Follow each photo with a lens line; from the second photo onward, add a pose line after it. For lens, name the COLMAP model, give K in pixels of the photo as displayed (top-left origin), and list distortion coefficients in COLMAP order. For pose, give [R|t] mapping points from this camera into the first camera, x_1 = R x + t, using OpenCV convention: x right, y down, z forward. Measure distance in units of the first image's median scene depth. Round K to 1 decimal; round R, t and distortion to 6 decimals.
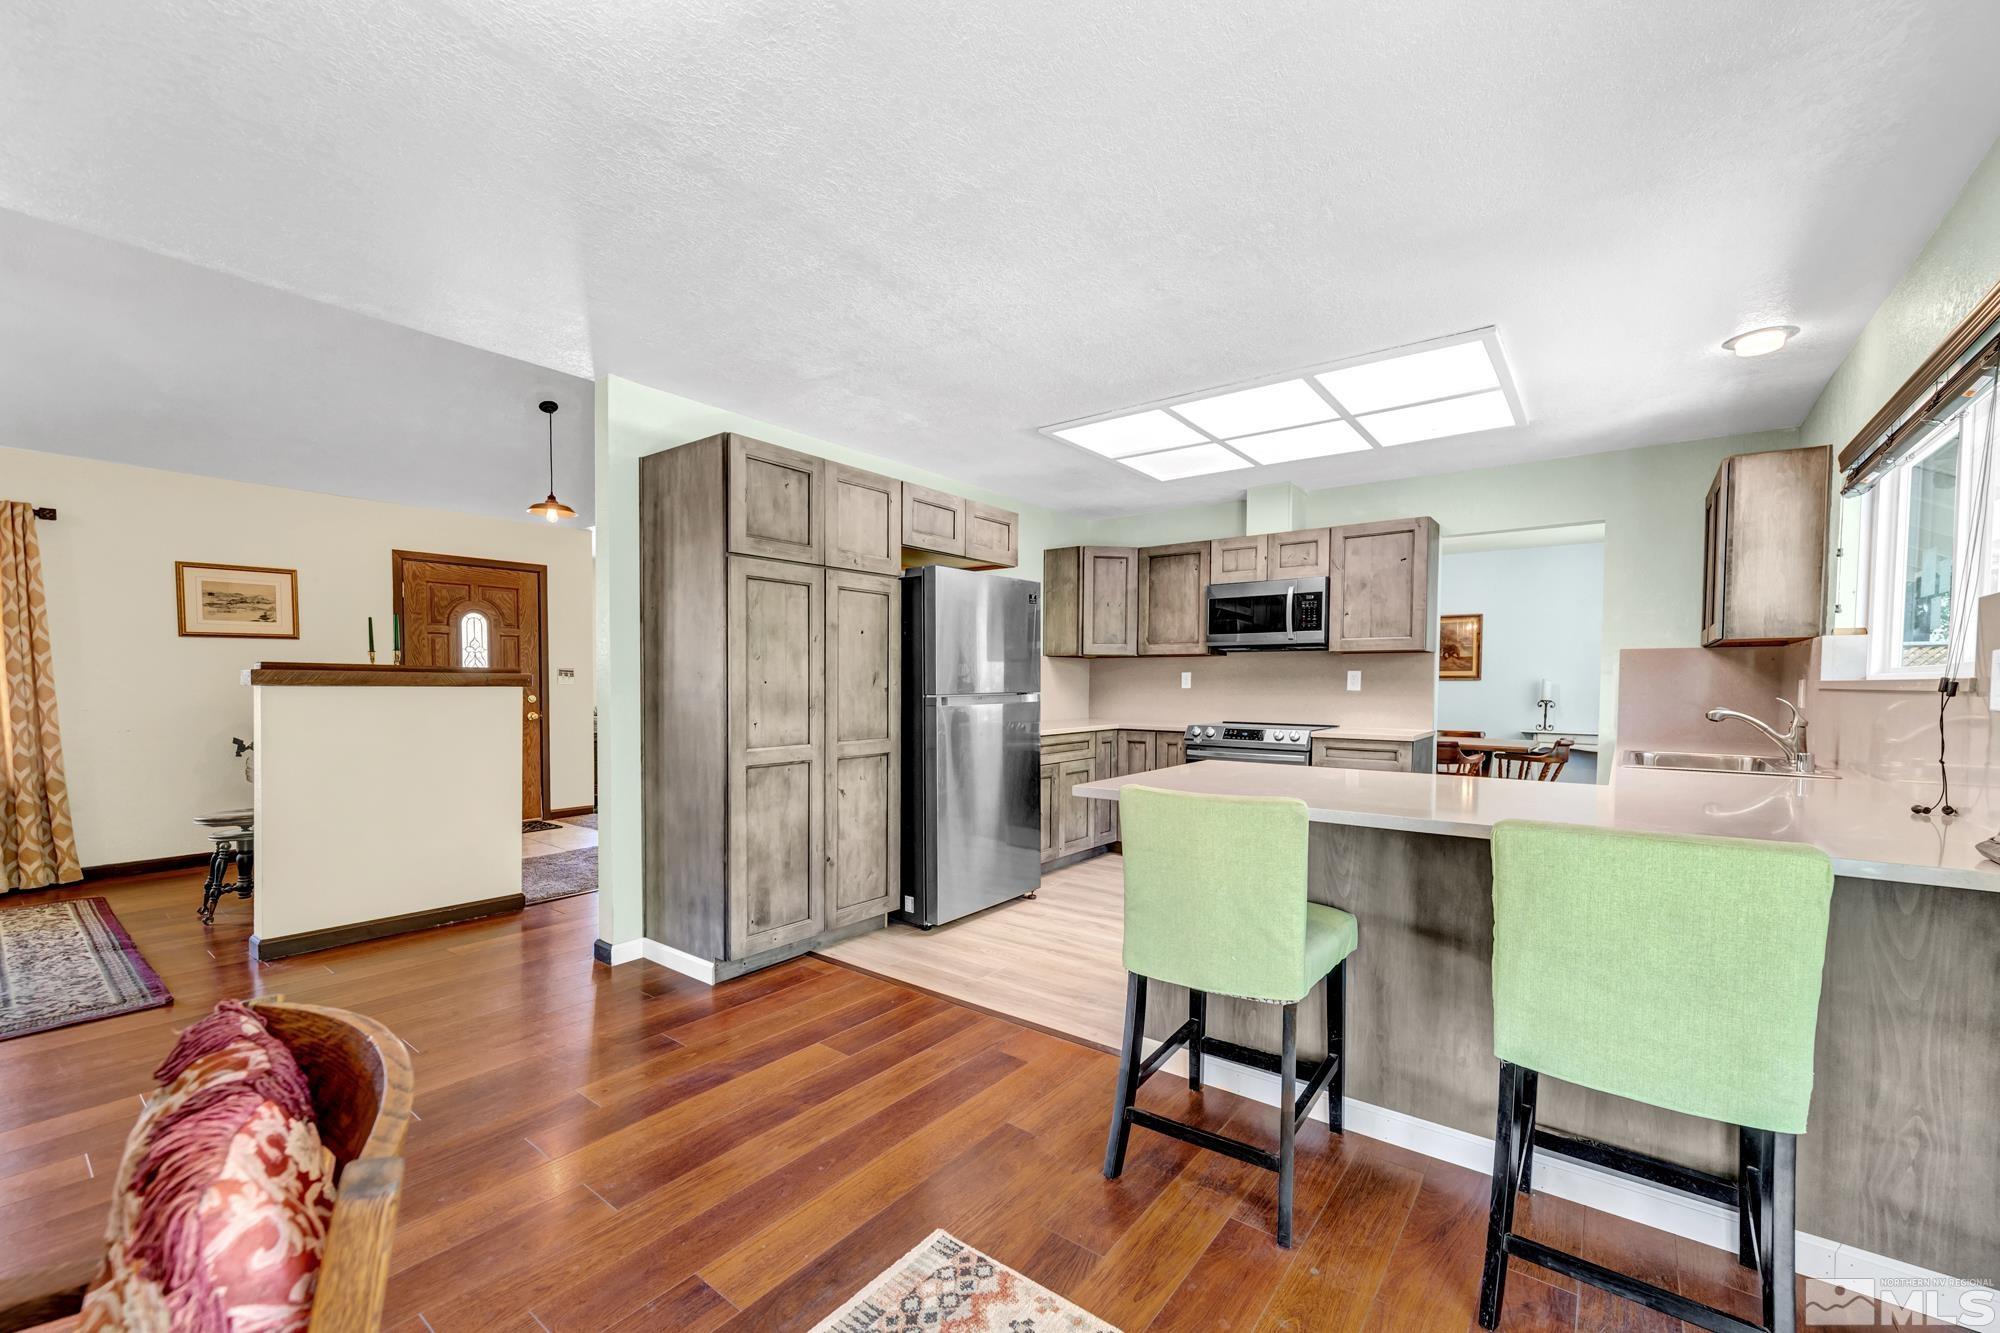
lens RADIAL K [[794.4, 0, 997.1], [0, 794.4, 708.5], [0, 0, 1]] dist [0.010014, 0.000032]
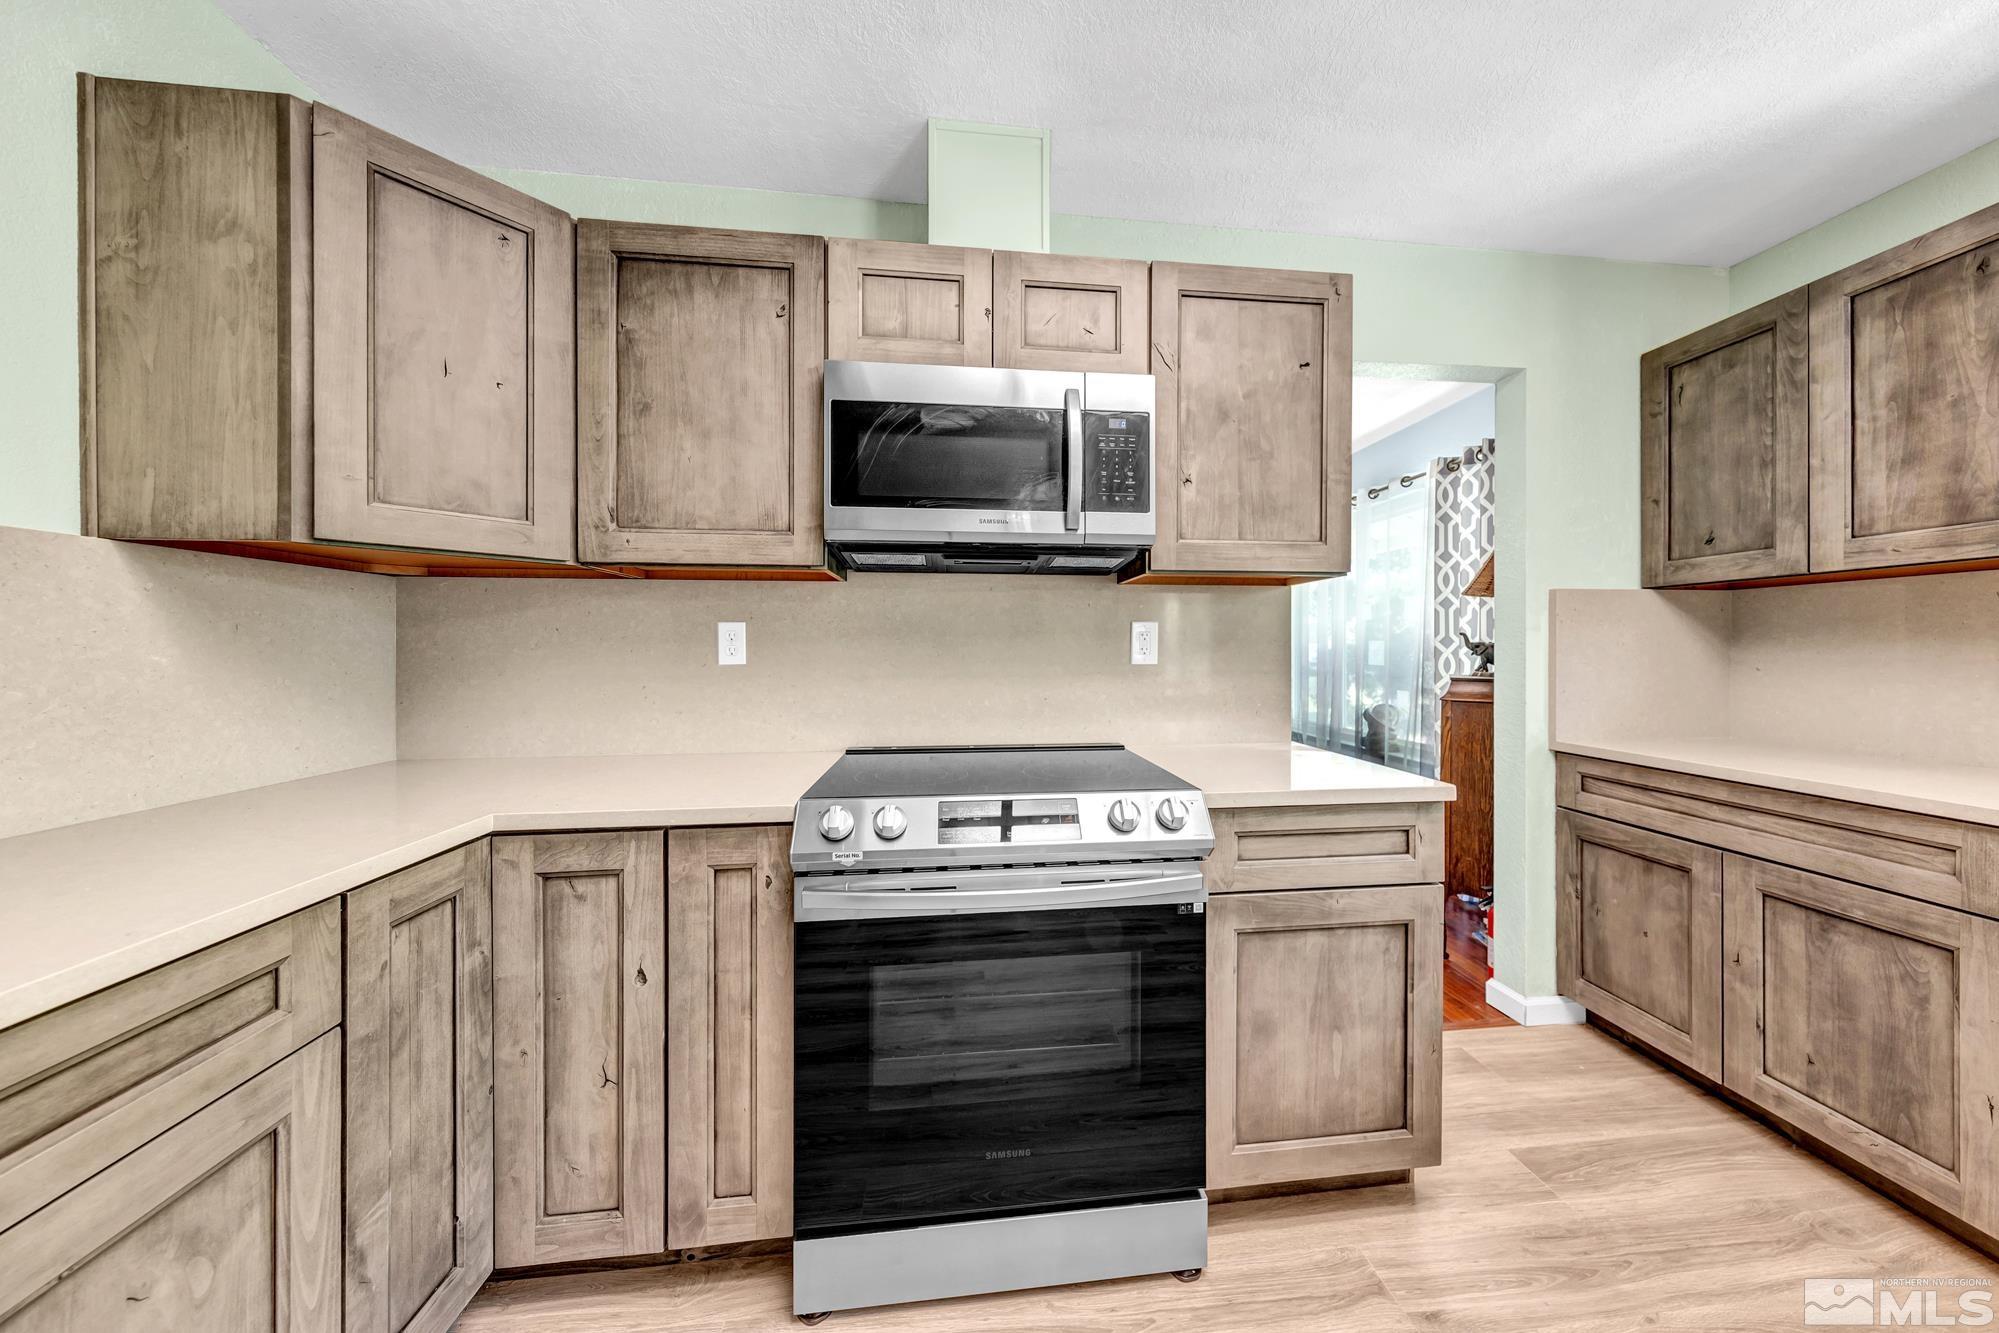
lens RADIAL K [[685.5, 0, 1039.6], [0, 685.5, 644.5], [0, 0, 1]] dist [0.006749, -0.000543]
pose [[0.701876, -0.002046, 0.712296, 0.130084], [0.027354, 0.999336, -0.024083, -0.027138], [-0.711774, 0.036388, 0.701466, 0.788545]]
